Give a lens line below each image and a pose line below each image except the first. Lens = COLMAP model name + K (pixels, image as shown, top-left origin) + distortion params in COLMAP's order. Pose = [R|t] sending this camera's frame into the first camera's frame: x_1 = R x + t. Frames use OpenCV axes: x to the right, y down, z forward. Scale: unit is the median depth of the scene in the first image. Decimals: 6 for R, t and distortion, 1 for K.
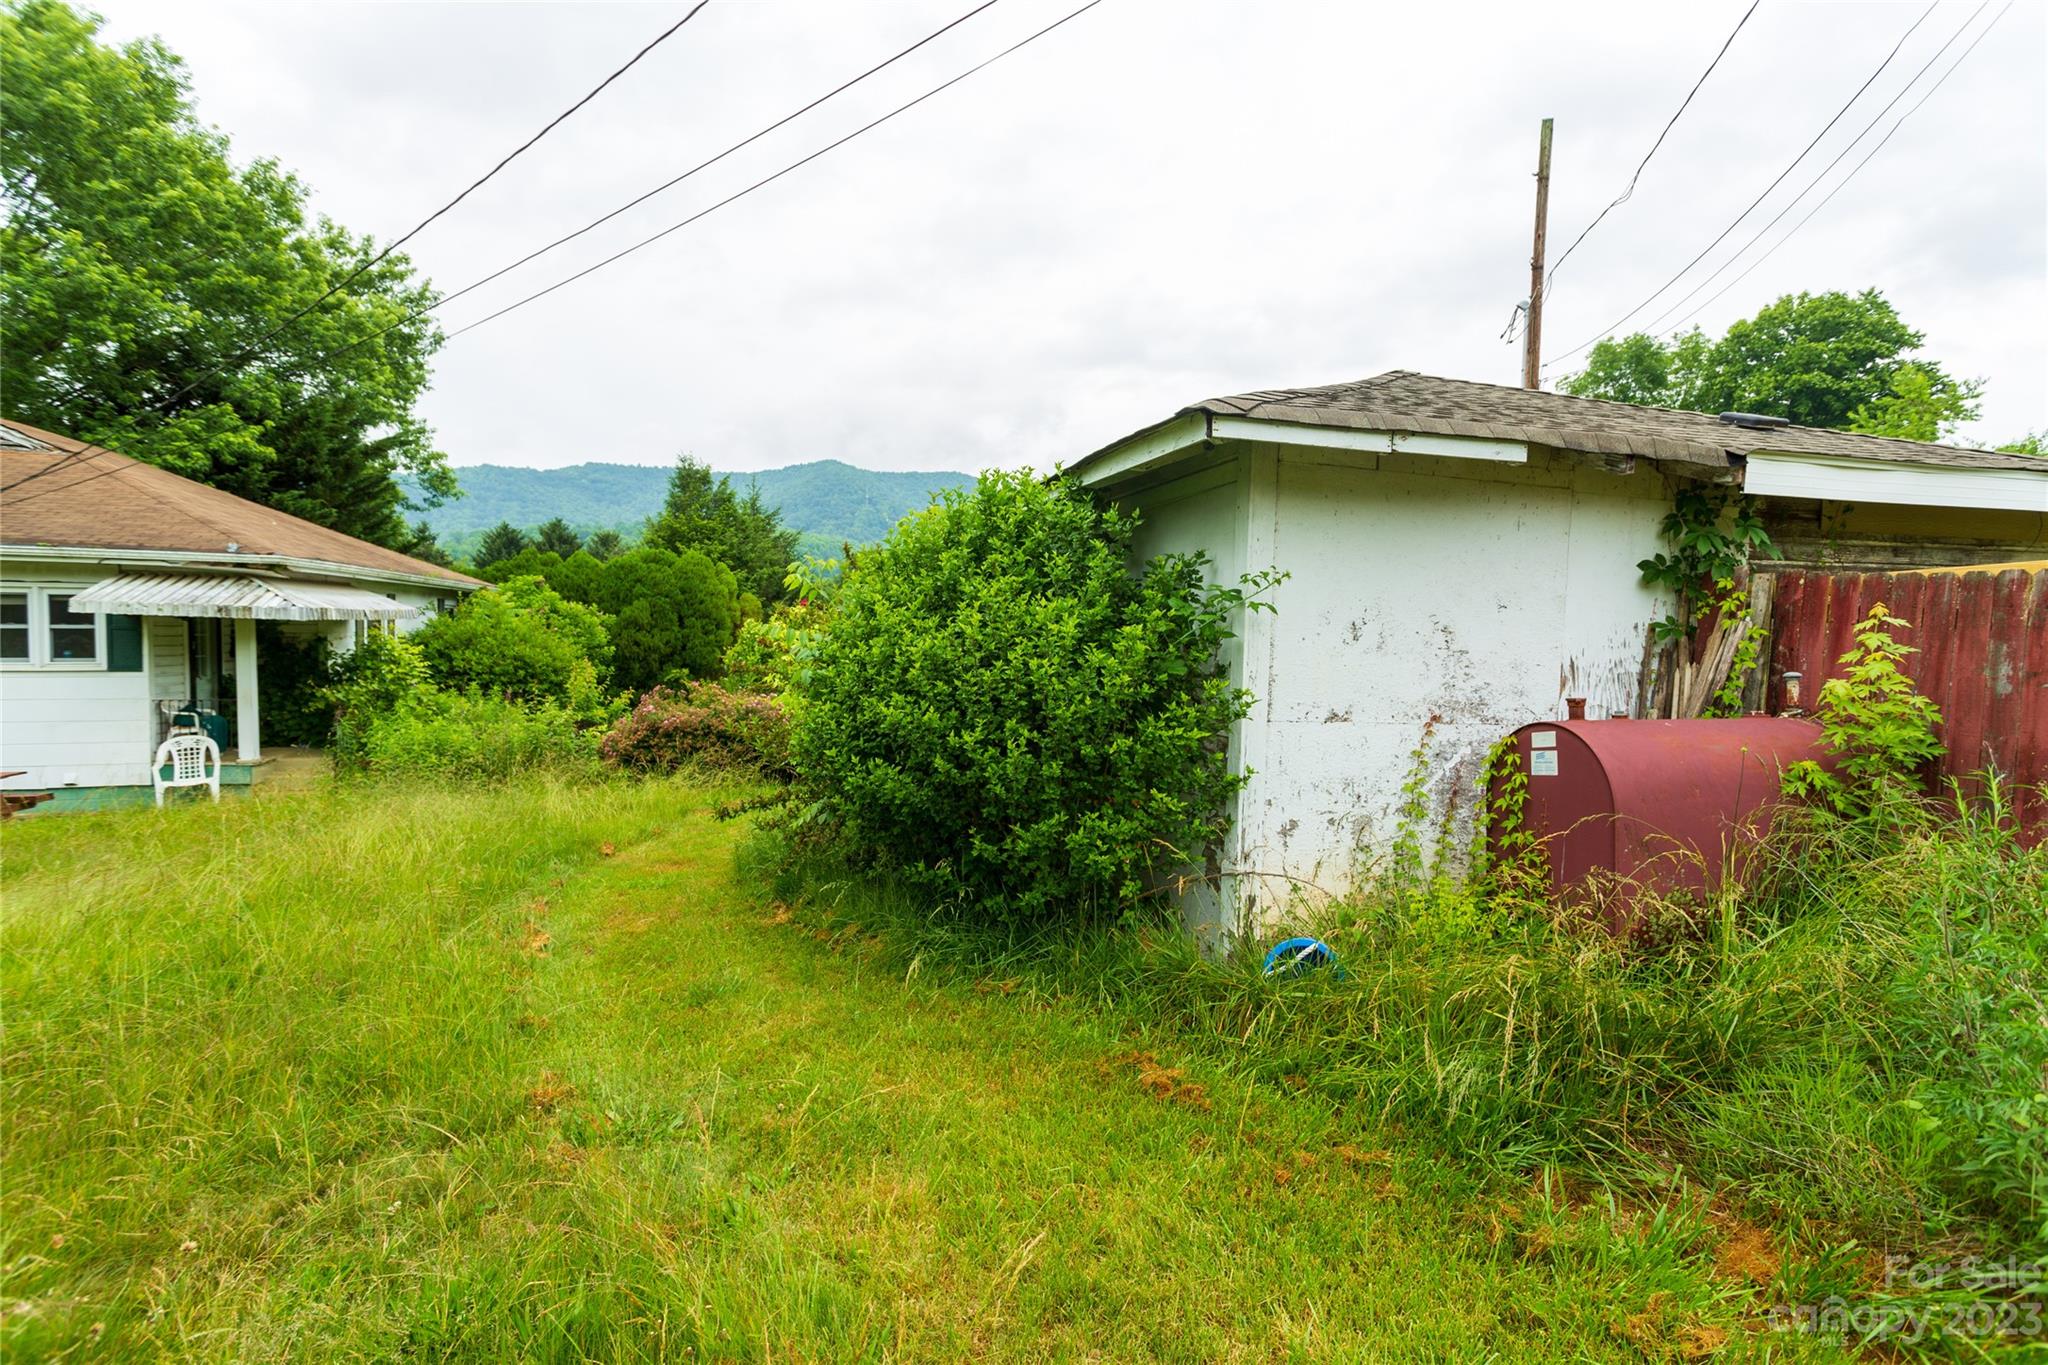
lens RADIAL K [[934.3, 0, 1021.2], [0, 934.3, 670.4], [0, 0, 1]] dist [-0.002237, -0.000437]
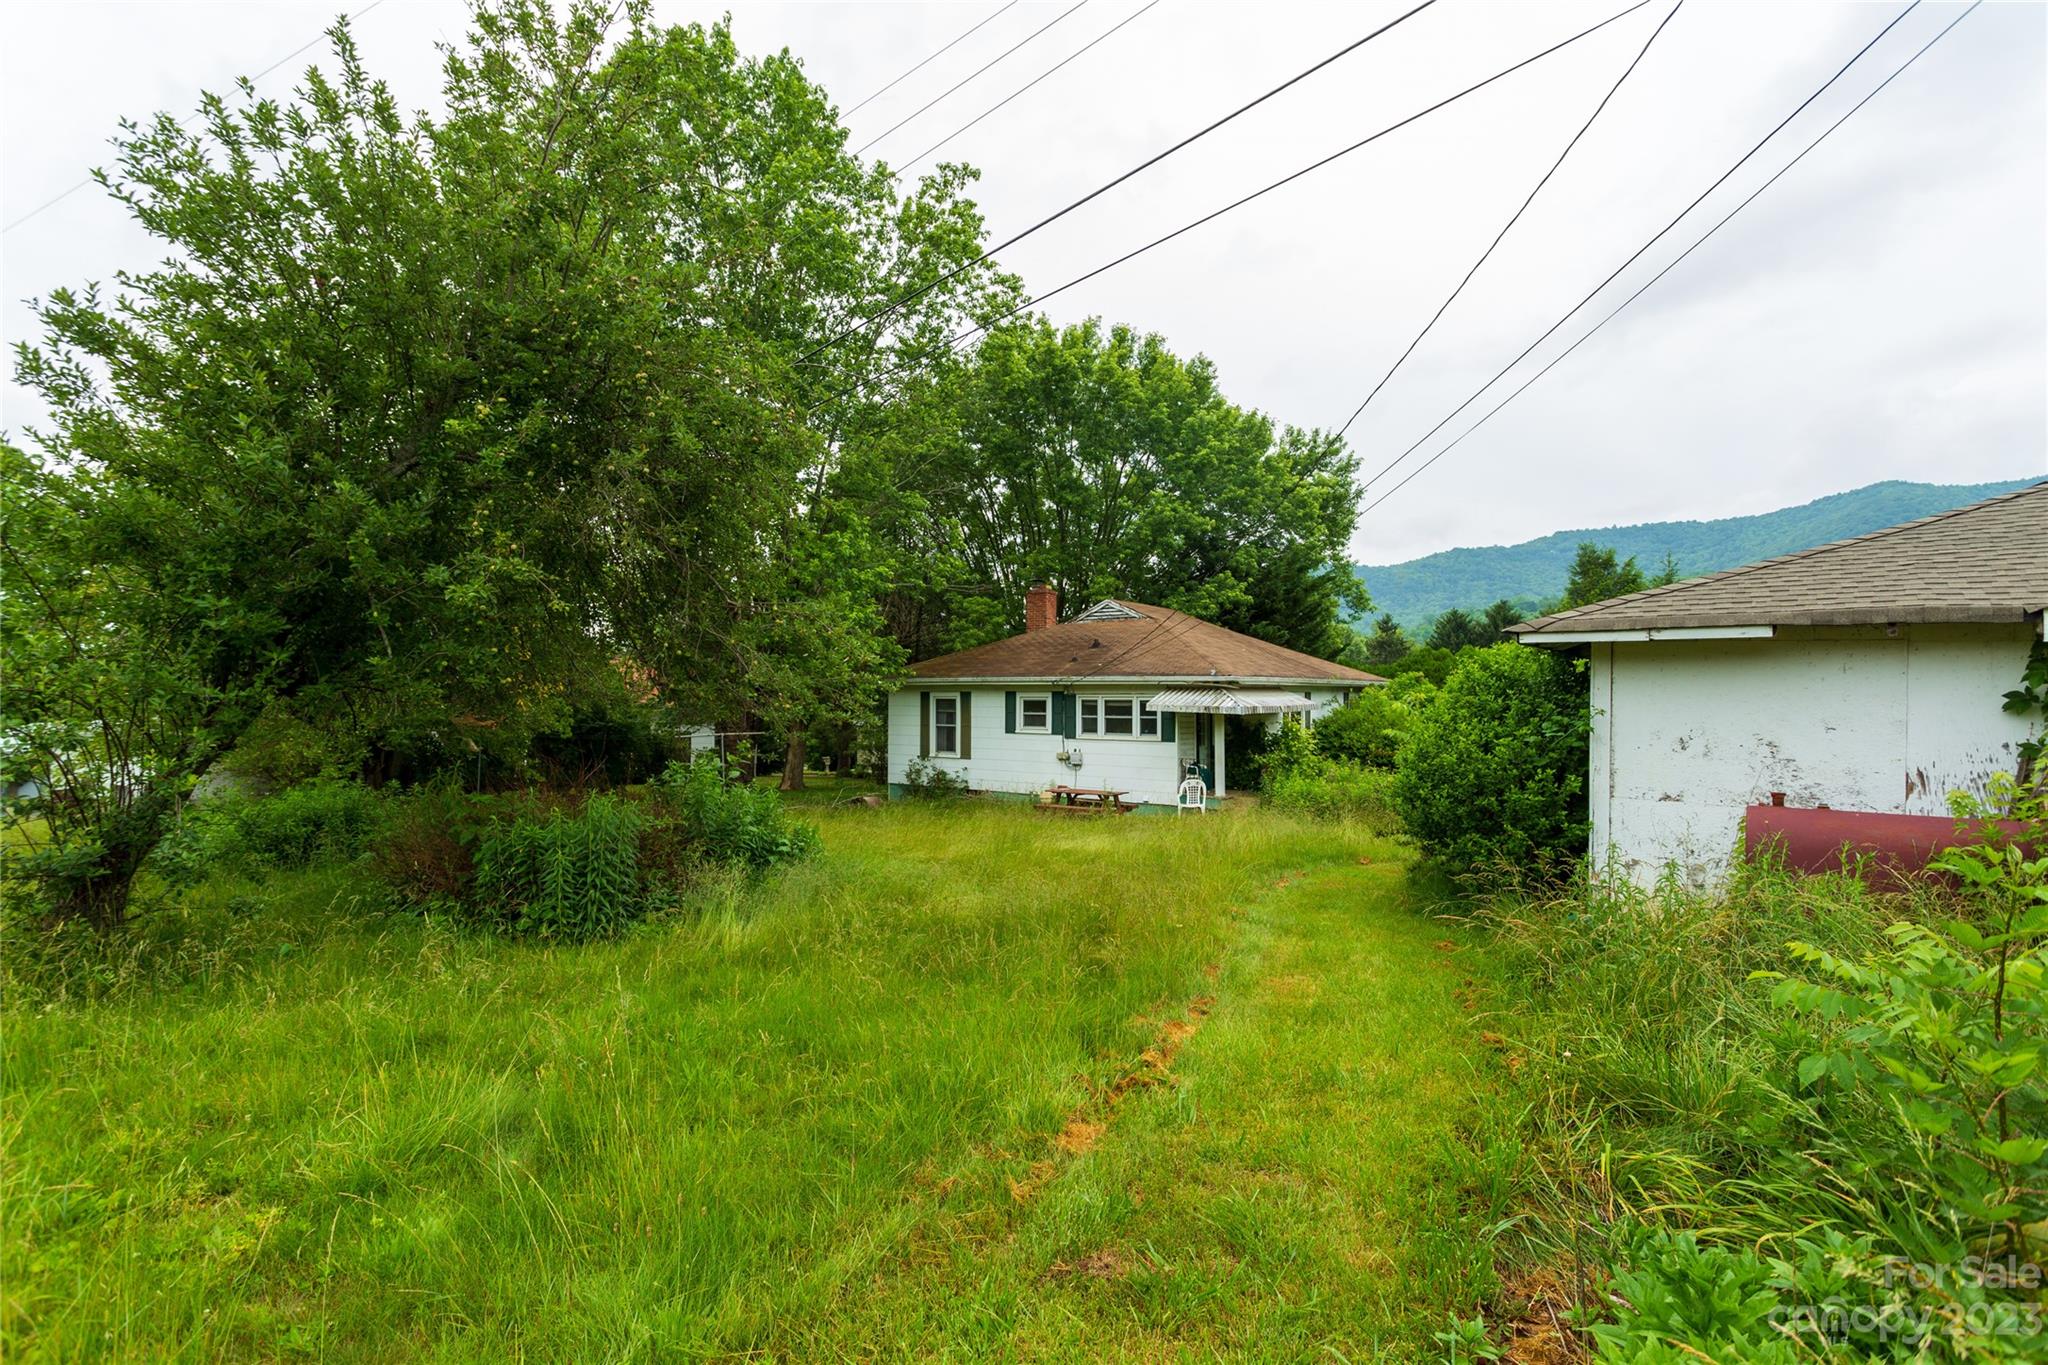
lens RADIAL K [[875.2, 0, 1020.0], [0, 875.2, 718.9], [0, 0, 1]] dist [0.002264, 0.000146]
pose [[0.575054, 0.004388, -0.818104, 0.242590], [-0.029867, 0.999432, -0.015633, -0.007249], [0.817570, 0.033424, 0.574858, -0.198475]]
